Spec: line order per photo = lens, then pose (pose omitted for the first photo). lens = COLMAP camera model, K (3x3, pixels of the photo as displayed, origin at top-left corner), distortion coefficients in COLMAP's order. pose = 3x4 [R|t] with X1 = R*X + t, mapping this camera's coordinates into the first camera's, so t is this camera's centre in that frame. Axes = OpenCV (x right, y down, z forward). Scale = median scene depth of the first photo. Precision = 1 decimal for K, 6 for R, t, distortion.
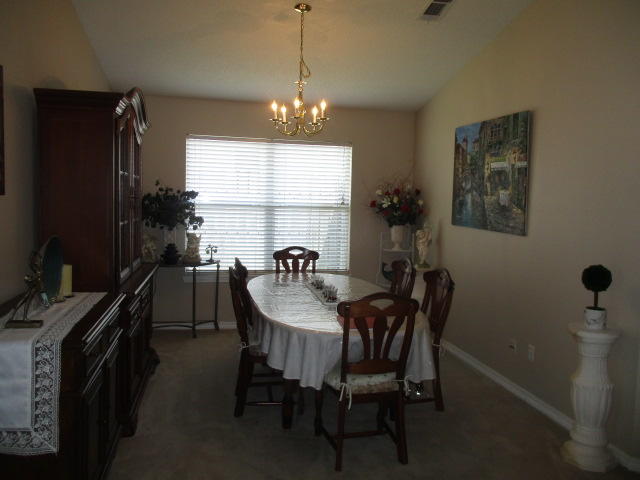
lens RADIAL K [[531.2, 0, 335.0], [0, 531.2, 231.9], [0, 0, 1]] dist [-0.032478, -0.002379]
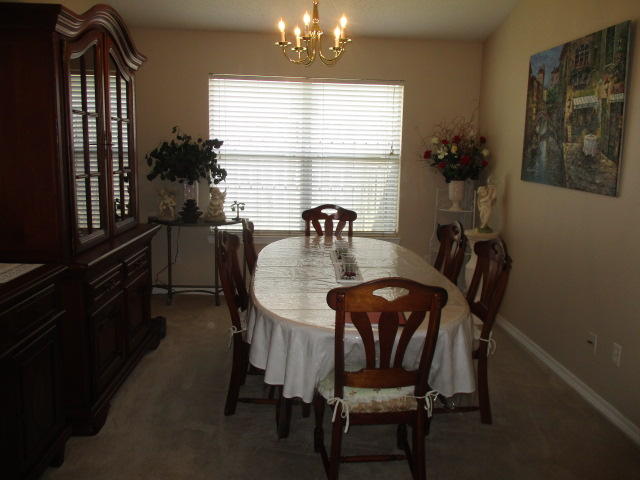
lens RADIAL K [[531.2, 0, 335.0], [0, 531.2, 231.9], [0, 0, 1]] dist [-0.032478, -0.002379]
pose [[0.988514, 0.021430, -0.149606, 0.067116], [-0.008499, 0.996212, 0.086542, -0.002664], [0.150893, -0.084277, 0.984951, 0.175093]]
